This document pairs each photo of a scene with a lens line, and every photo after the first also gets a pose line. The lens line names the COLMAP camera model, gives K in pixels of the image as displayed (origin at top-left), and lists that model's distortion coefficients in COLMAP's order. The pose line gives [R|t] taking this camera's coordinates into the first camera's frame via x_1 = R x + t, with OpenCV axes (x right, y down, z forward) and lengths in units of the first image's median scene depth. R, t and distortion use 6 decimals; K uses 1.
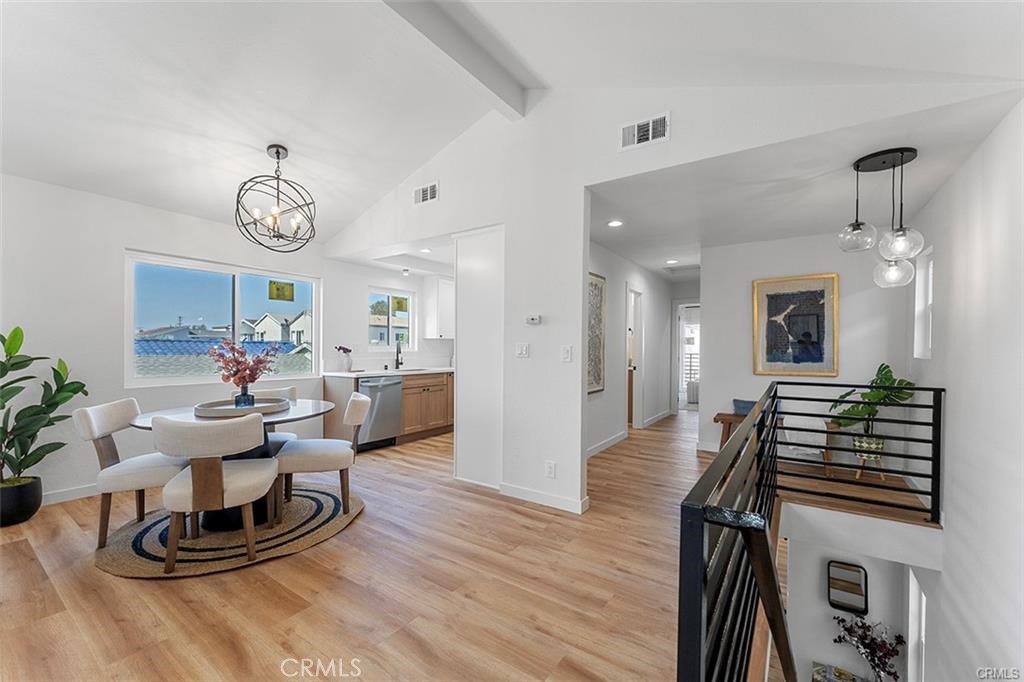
lens RADIAL K [[420.1, 0, 512.0], [0, 420.1, 341.0], [0, 0, 1]] dist [-0.000367, -0.000068]
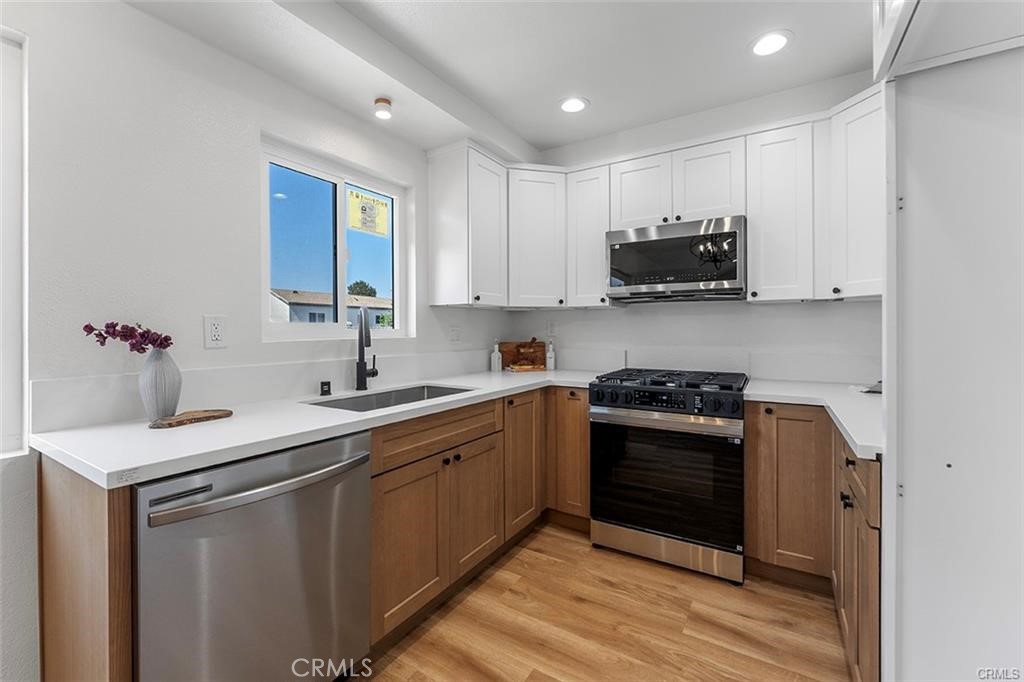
lens RADIAL K [[425.3, 0, 519.7], [0, 425.3, 328.4], [0, 0, 1]] dist [-0.000599, -0.000064]
pose [[0.998436, -0.008725, 0.055218, -0.269840], [0.008044, 0.999889, 0.012545, 0.020608], [-0.055321, -0.012081, 0.998395, 1.076263]]
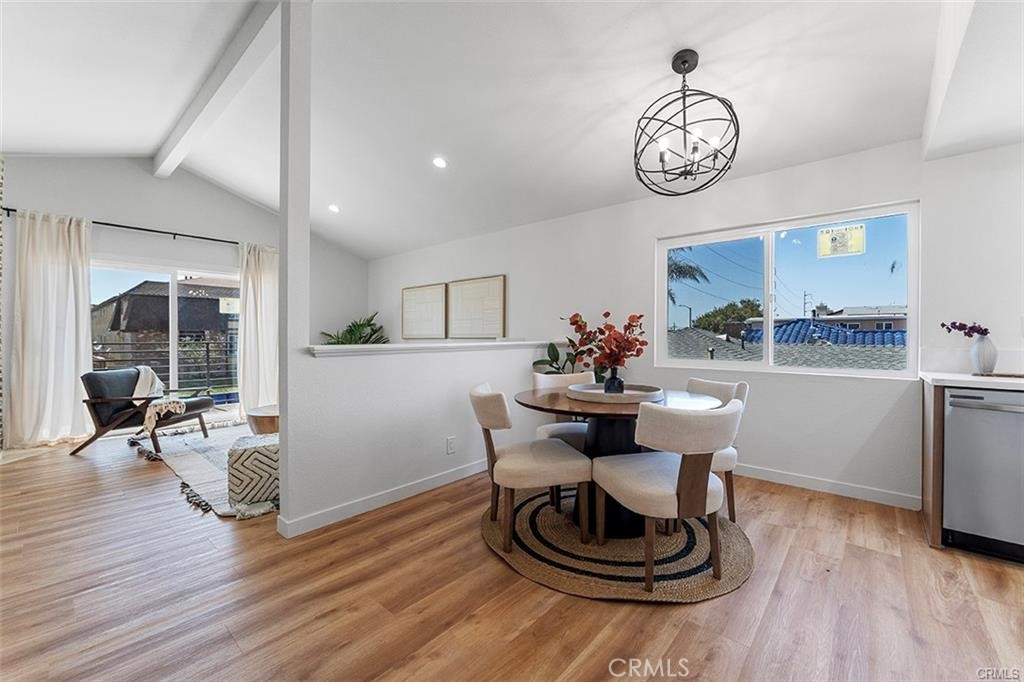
lens RADIAL K [[415.7, 0, 516.5], [0, 415.7, 334.3], [0, 0, 1]] dist [-0.001270, -0.000229]
pose [[-0.104830, -0.017273, -0.994340, 0.199936], [0.008912, 0.999793, -0.018308, 0.045312], [0.994450, -0.010781, -0.104654, 0.775305]]
